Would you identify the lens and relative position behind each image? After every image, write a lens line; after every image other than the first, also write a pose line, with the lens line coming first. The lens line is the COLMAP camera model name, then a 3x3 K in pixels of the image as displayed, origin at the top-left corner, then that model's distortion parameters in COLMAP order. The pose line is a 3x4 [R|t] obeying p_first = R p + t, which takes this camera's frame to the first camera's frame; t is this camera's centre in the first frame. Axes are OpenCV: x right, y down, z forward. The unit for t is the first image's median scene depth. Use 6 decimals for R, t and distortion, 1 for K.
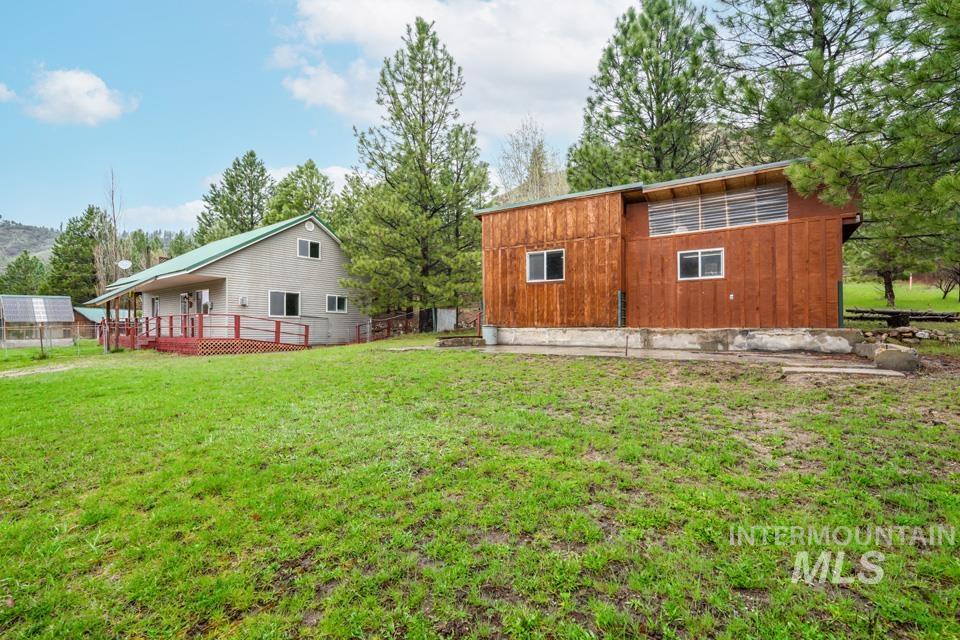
lens RADIAL K [[431.1, 0, 478.0], [0, 431.1, 325.0], [0, 0, 1]] dist [-0.017373, 0.012610]
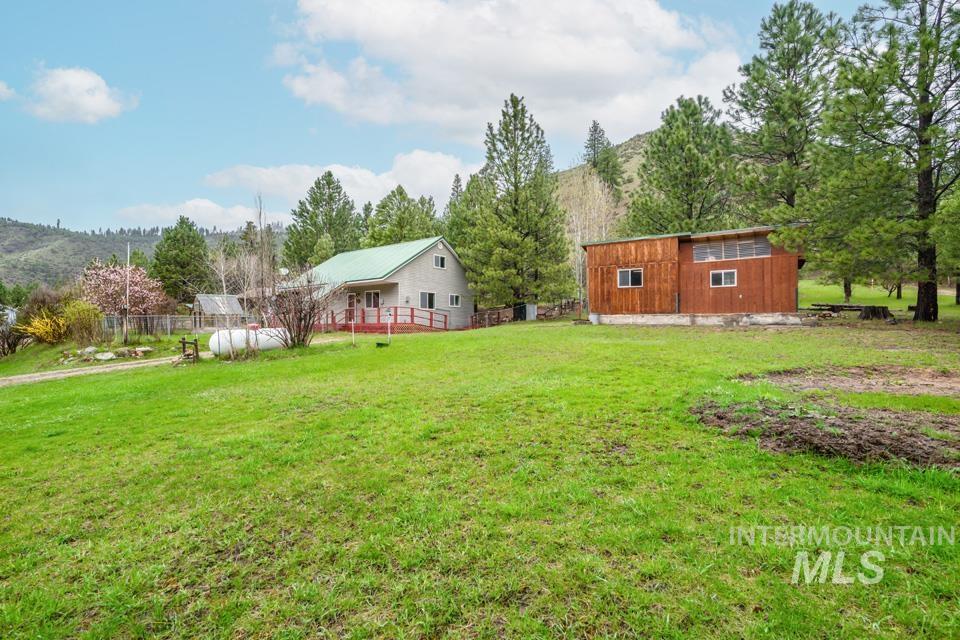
lens RADIAL K [[431.1, 0, 477.8], [0, 431.1, 324.4], [0, 0, 1]] dist [-0.017373, 0.012610]
pose [[0.999962, -0.000944, 0.008682, -0.455381], [0.000900, 0.999986, 0.005144, 0.036137], [-0.008687, -0.005136, 0.999949, -0.685409]]
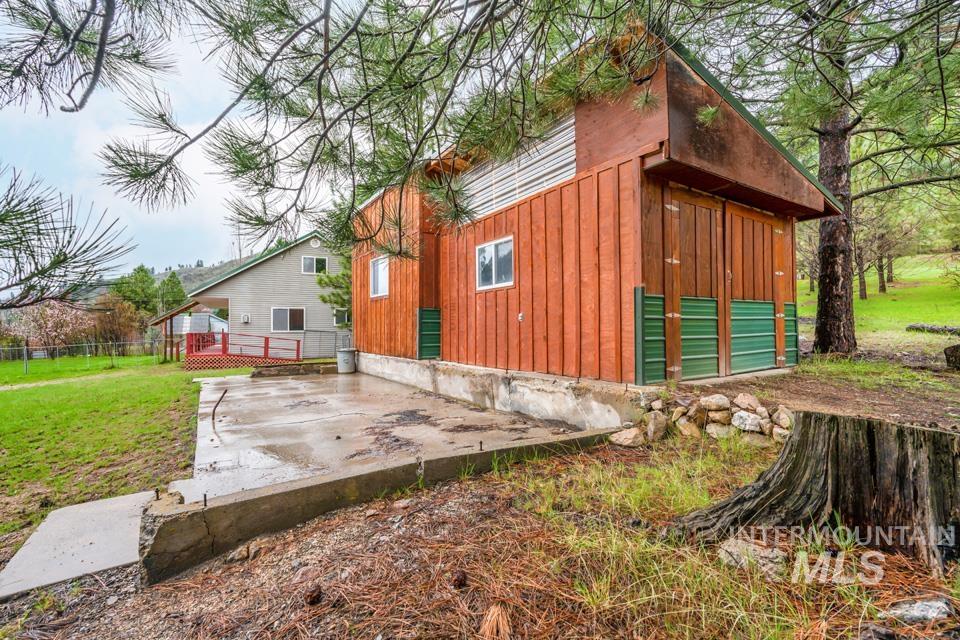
lens RADIAL K [[431.1, 0, 485.4], [0, 431.1, 324.5], [0, 0, 1]] dist [-0.017373, 0.012610]
pose [[0.915188, -0.011142, -0.402872, 0.644727], [0.010663, 0.999937, -0.003432, -0.043905], [0.402885, -0.001155, 0.915250, 0.357733]]
